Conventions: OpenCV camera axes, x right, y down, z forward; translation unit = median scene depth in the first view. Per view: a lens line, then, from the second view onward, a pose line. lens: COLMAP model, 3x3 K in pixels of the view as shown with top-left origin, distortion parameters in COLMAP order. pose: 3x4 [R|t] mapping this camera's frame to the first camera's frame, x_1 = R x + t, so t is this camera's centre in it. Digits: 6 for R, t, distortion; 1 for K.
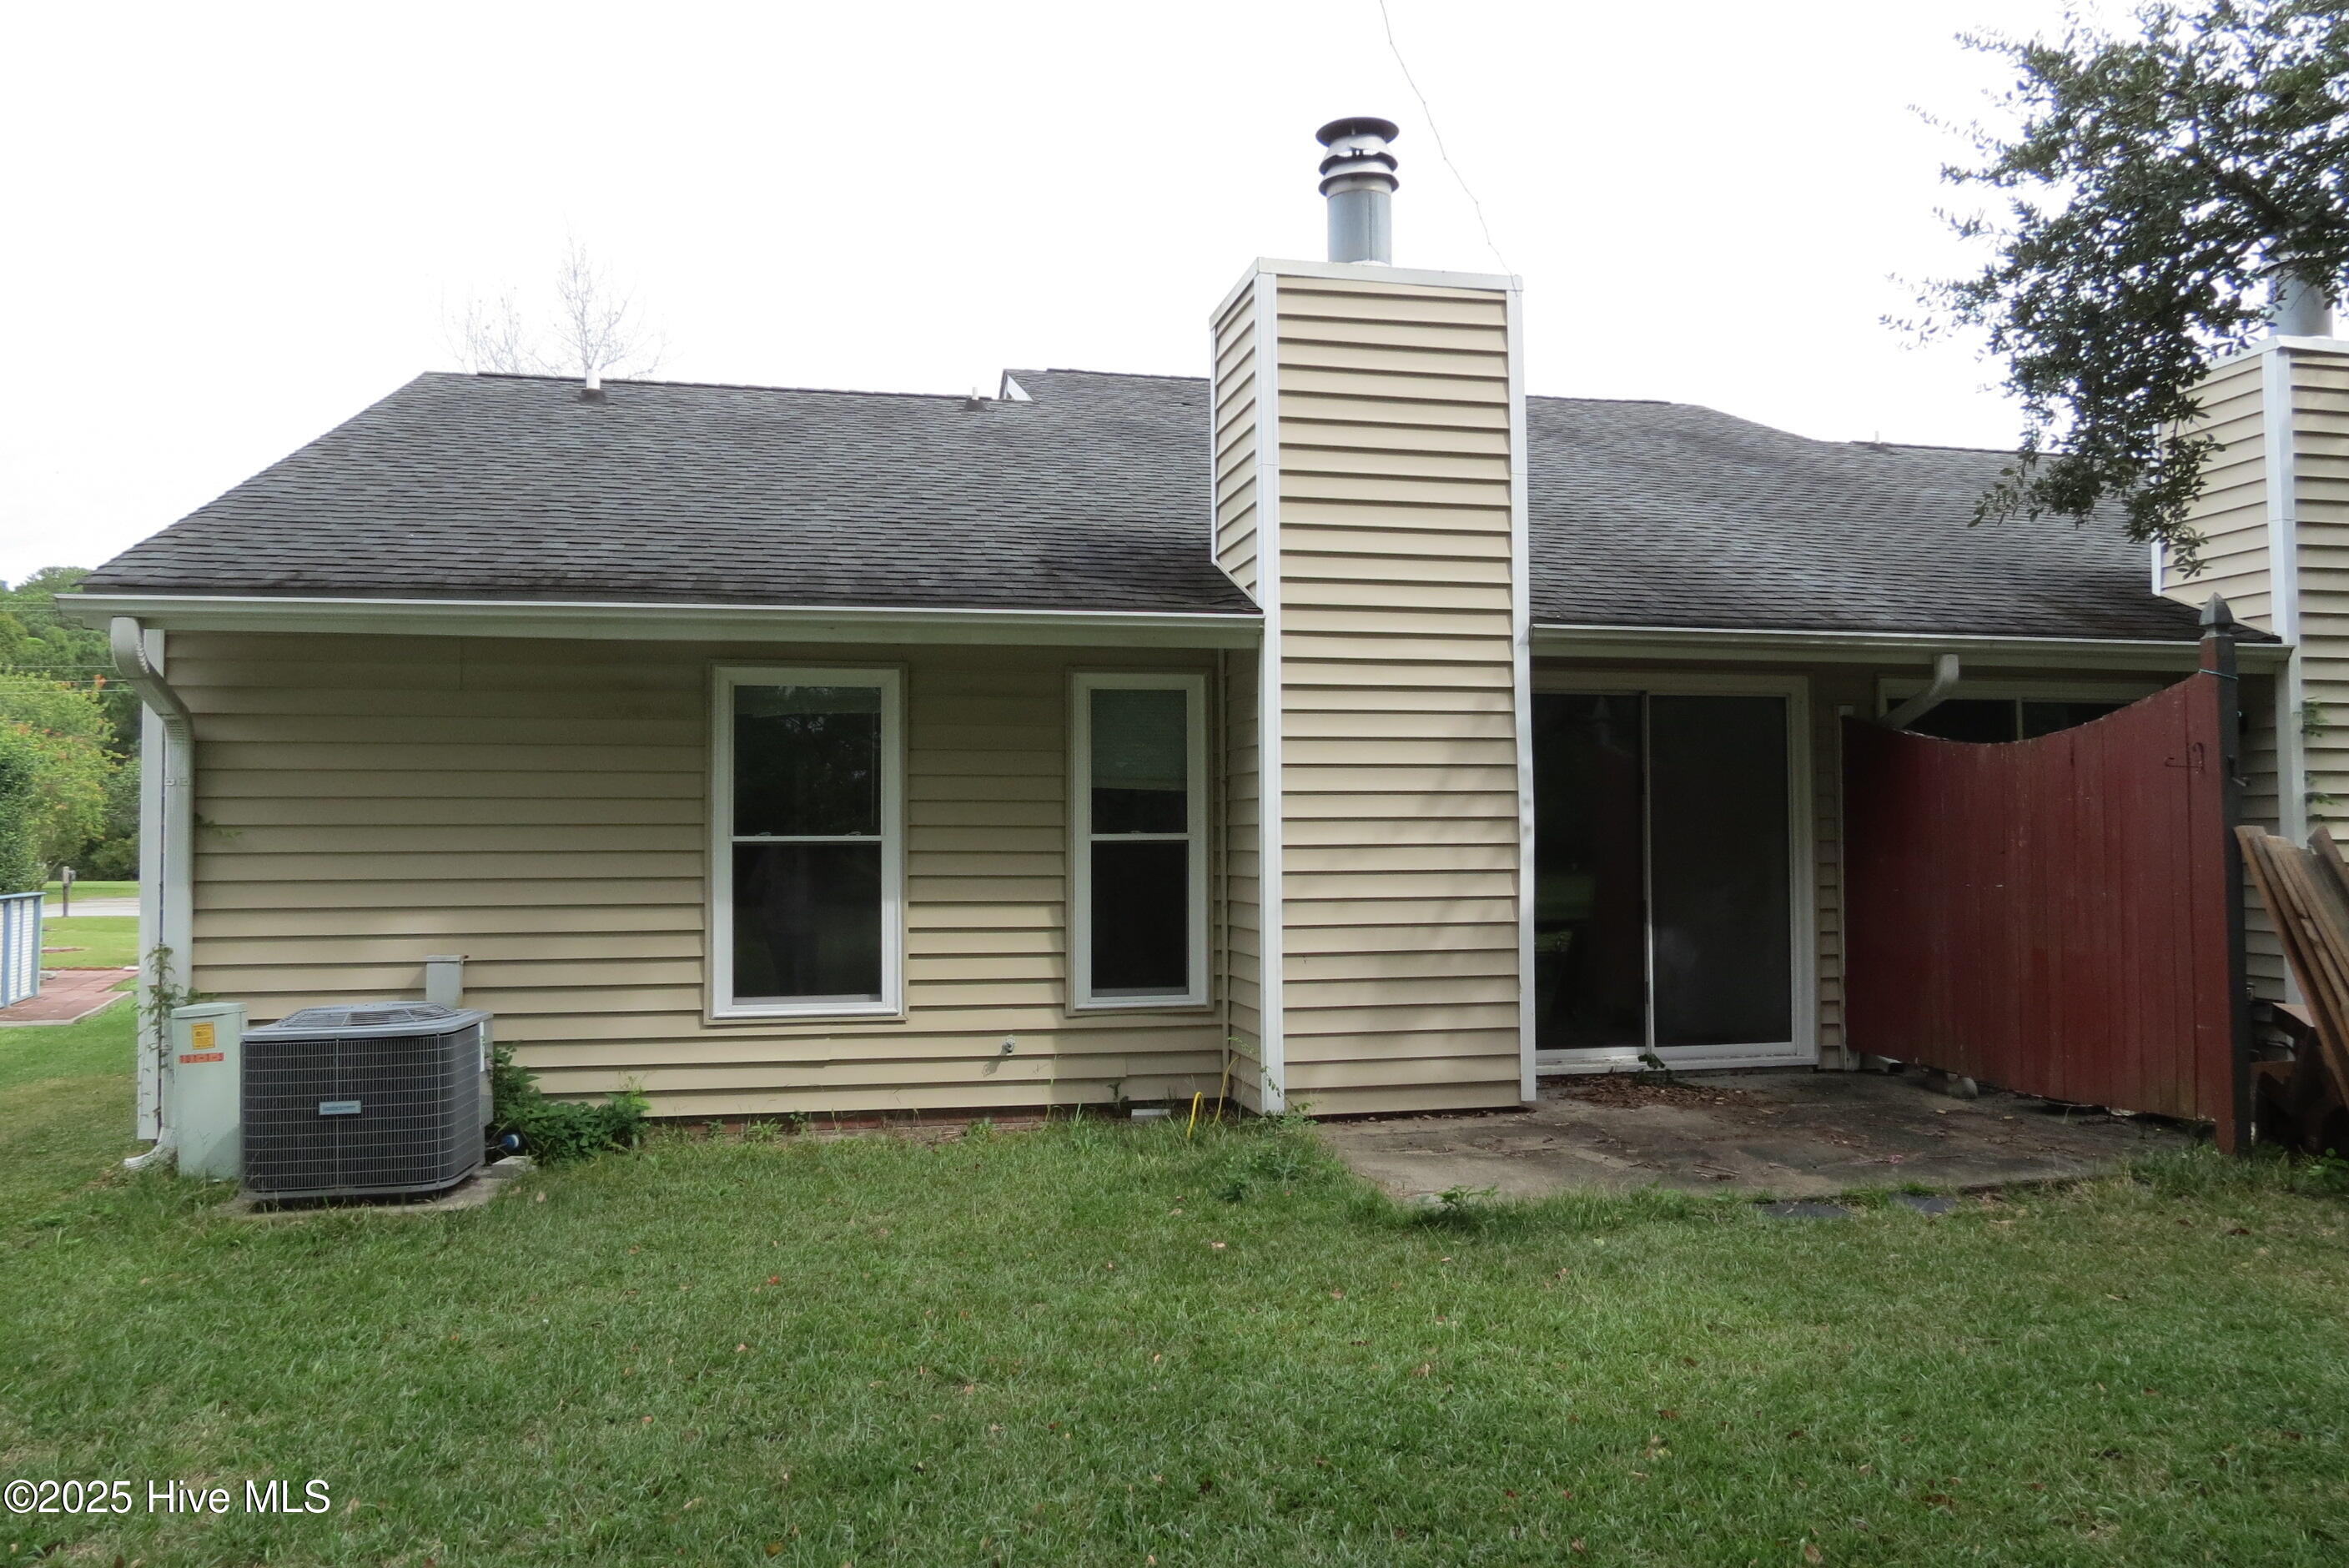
lens RADIAL K [[1715.5, 0, 1174.5], [0, 1715.5, 784.0], [0, 0, 1]] dist [-0.004931, -0.002607]
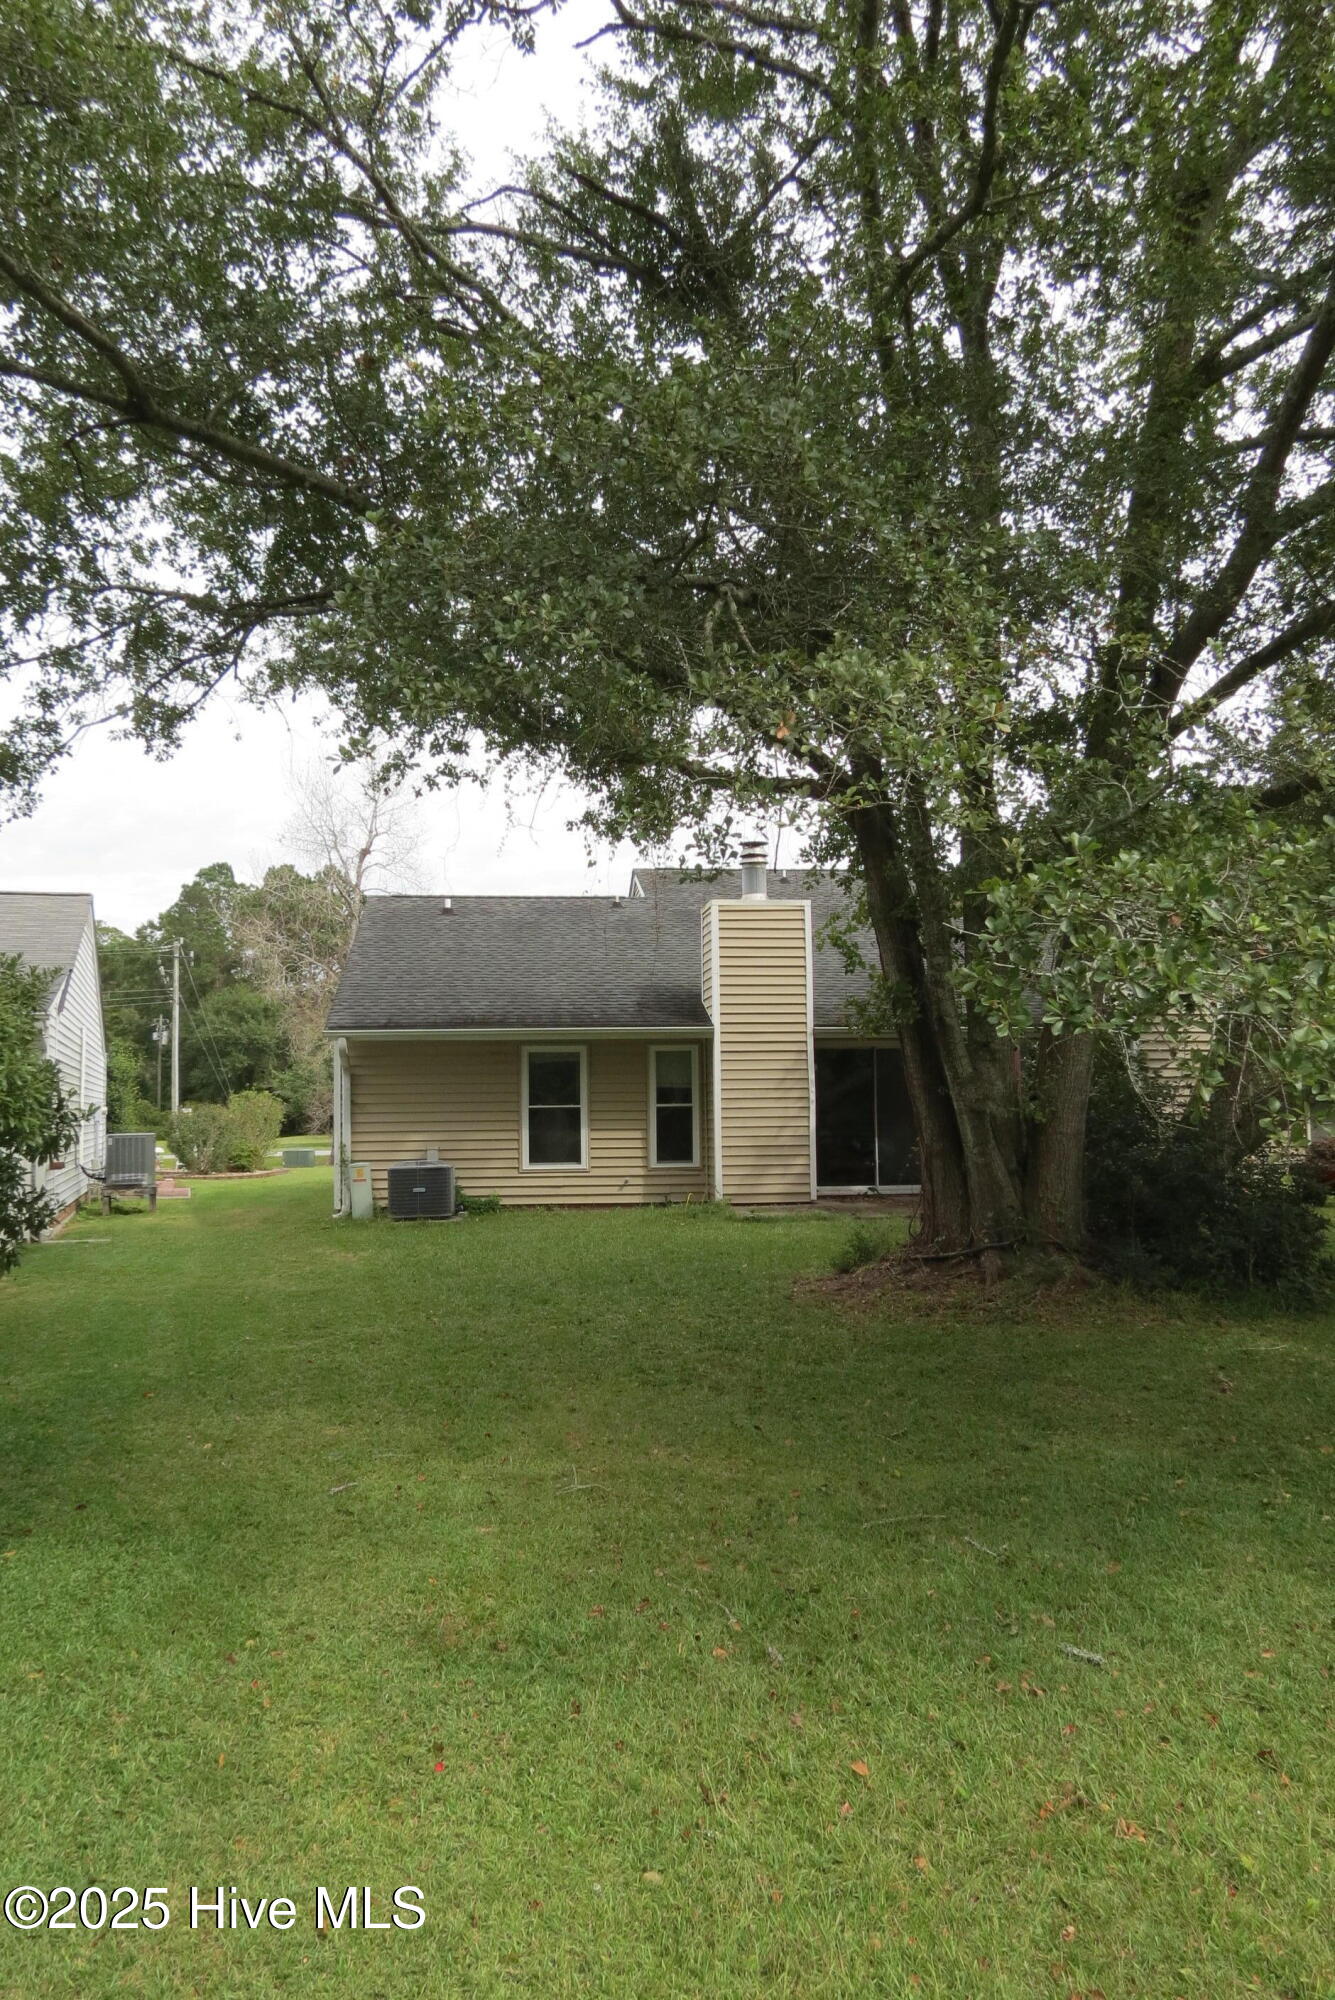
lens RADIAL K [[1460.7, 0, 667.5], [0, 1460.7, 1000.0], [0, 0, 1]] dist [-0.004931, -0.002607]
pose [[0.995639, -0.013461, -0.092312, 0.193514], [0.009545, 0.999041, -0.042725, -0.038703], [0.092799, 0.041658, 0.994813, -1.371467]]
